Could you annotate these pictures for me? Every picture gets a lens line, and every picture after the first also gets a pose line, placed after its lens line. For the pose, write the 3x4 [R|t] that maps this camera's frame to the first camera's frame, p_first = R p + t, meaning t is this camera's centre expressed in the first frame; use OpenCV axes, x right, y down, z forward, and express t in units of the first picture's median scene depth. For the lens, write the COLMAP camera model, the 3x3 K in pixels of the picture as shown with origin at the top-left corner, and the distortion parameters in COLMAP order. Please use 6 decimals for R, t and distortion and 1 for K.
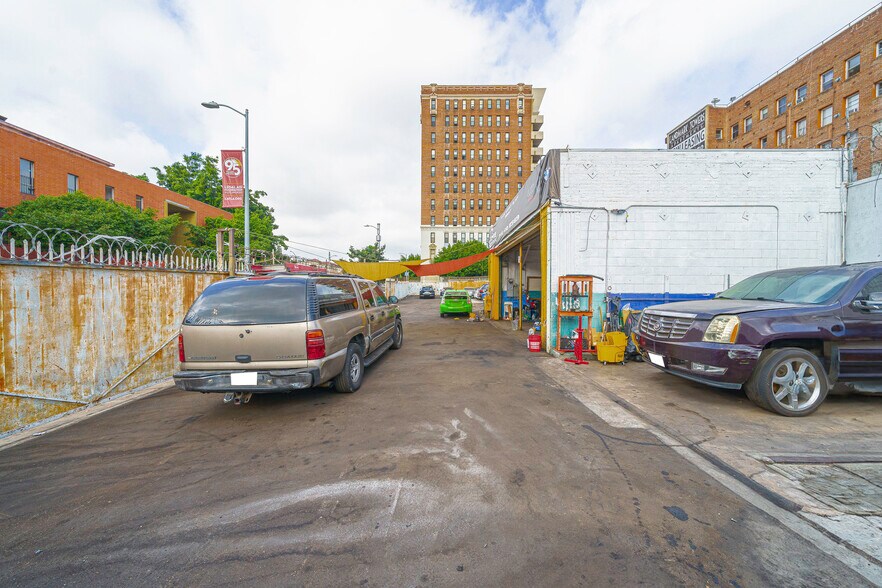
lens RADIAL K [[305.0, 0, 439.0], [0, 305.0, 293.3], [0, 0, 1]] dist [-0.006158, 0.000349]
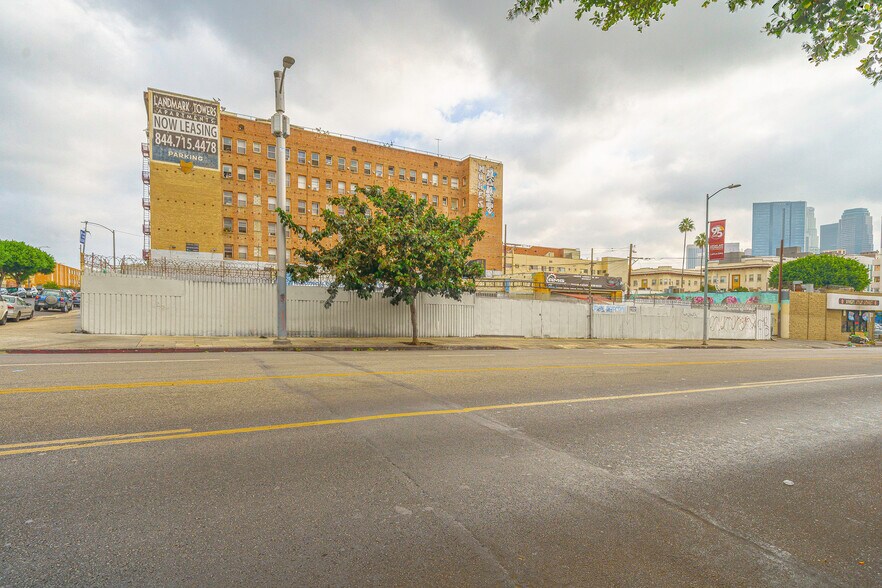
lens RADIAL K [[444.8, 0, 432.6], [0, 444.8, 313.9], [0, 0, 1]] dist [0.006932, 0.002230]
pose [[-0.485604, -0.028218, 0.873723, -0.587667], [-0.017177, 0.999594, 0.022737, -0.015671], [-0.874010, -0.003966, -0.485892, 0.996569]]
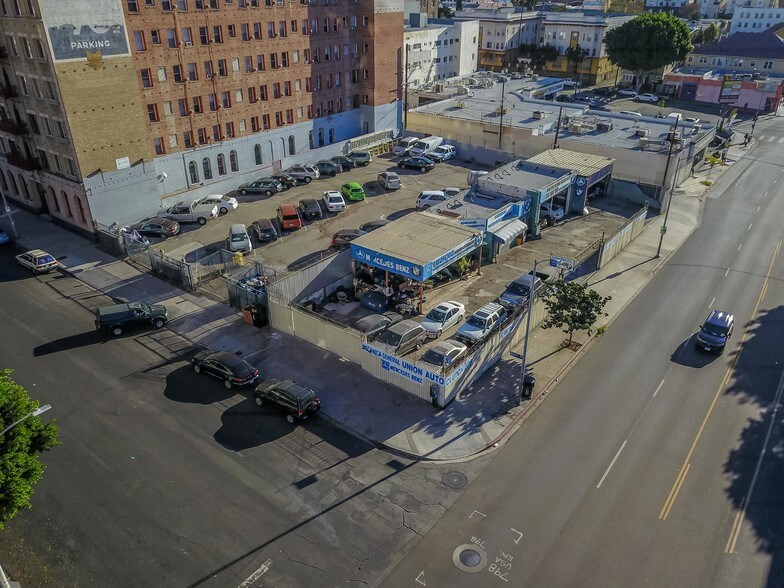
lens RADIAL K [[599.4, 0, 394.9], [0, 599.4, 290.0], [0, 0, 1]] dist [0.007172, -0.011648]
pose [[-0.809609, -0.272371, 0.519949, -0.438252], [-0.000260, 0.885986, 0.463711, -0.524773], [-0.586969, 0.375290, -0.717374, 1.679792]]
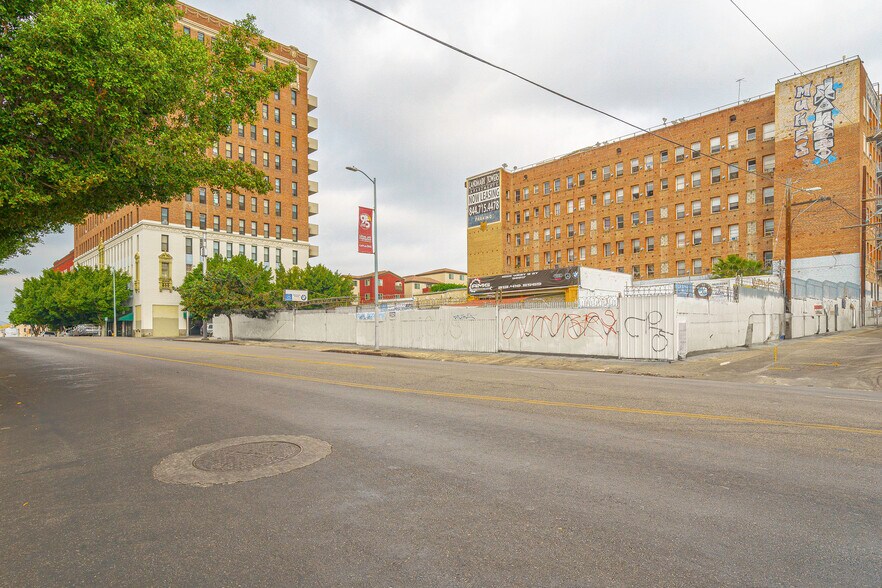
lens RADIAL K [[520.7, 0, 443.8], [0, 520.7, 329.0], [0, 0, 1]] dist [0.001927, 0.004699]
pose [[0.712505, 0.000327, 0.701667, -0.615628], [0.012920, 0.999824, -0.013585, 0.020577], [-0.701548, 0.018745, 0.712376, -0.237272]]
